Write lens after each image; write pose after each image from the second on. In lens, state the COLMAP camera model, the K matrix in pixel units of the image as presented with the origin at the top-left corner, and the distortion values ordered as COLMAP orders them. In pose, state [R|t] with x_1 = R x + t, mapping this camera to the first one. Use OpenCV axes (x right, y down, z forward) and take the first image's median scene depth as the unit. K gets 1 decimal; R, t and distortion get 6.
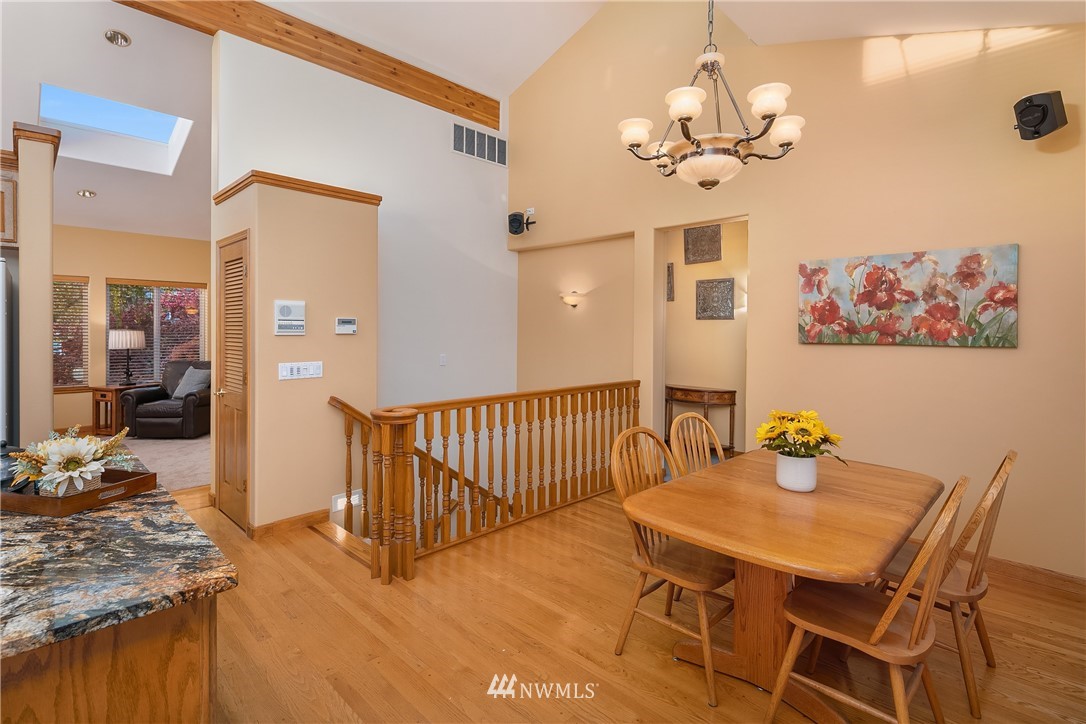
lens RADIAL K [[521.1, 0, 546.2], [0, 521.1, 333.7], [0, 0, 1]] dist [-0.001954, -0.000747]
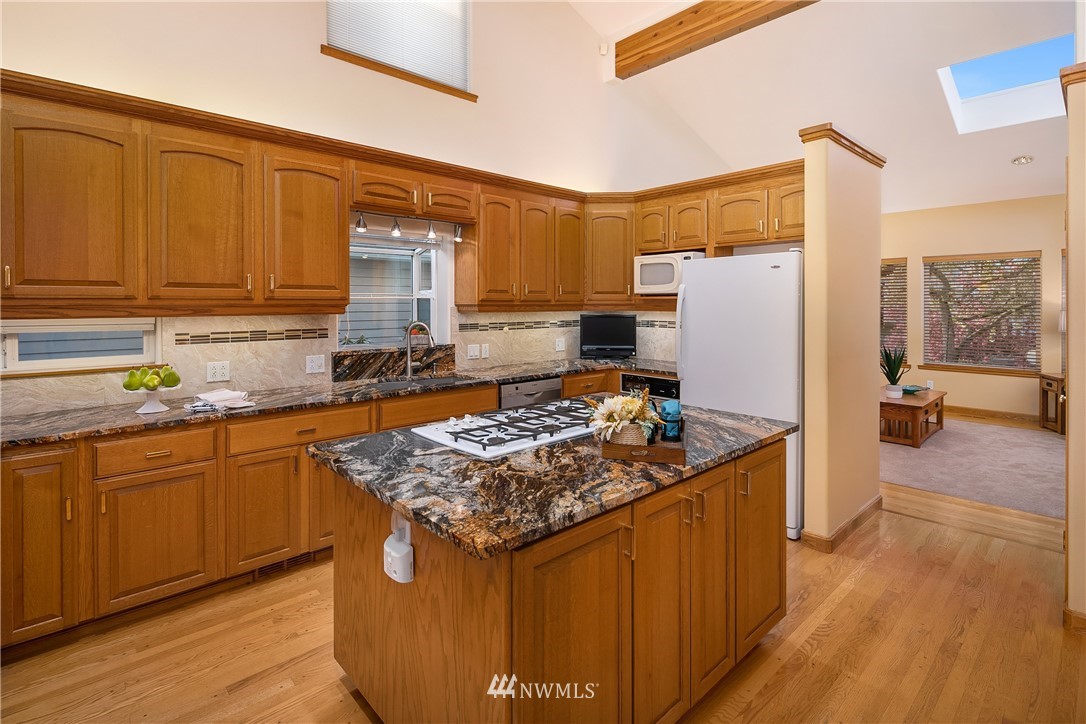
lens RADIAL K [[529.1, 0, 547.0], [0, 529.1, 306.2], [0, 0, 1]] dist [0.000837, -0.000063]
pose [[-0.033014, 0.000920, -0.999454, 0.363212], [-0.013582, 0.999907, 0.001369, -0.011419], [0.999363, 0.013620, -0.032999, 0.964785]]
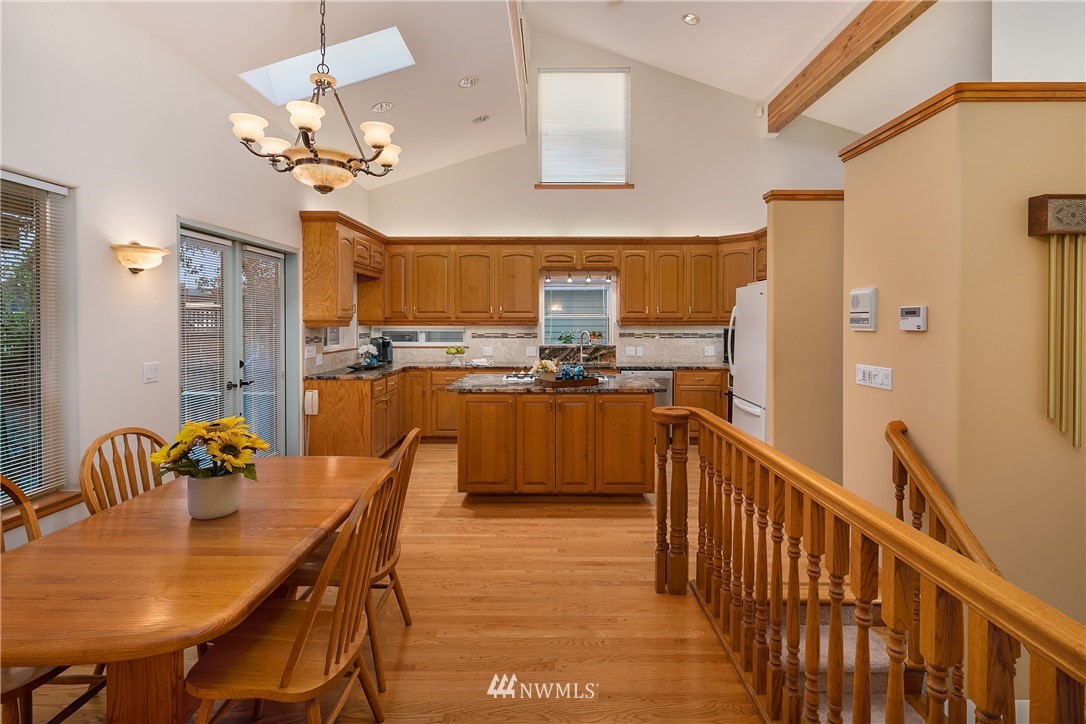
lens RADIAL K [[521.1, 0, 546.2], [0, 521.1, 333.7], [0, 0, 1]] dist [-0.001954, -0.000747]
pose [[-0.716916, 0.010417, -0.697082, 0.796530], [-0.013600, 0.999489, 0.028923, -0.017291], [0.697027, 0.030216, -0.716408, 2.299583]]
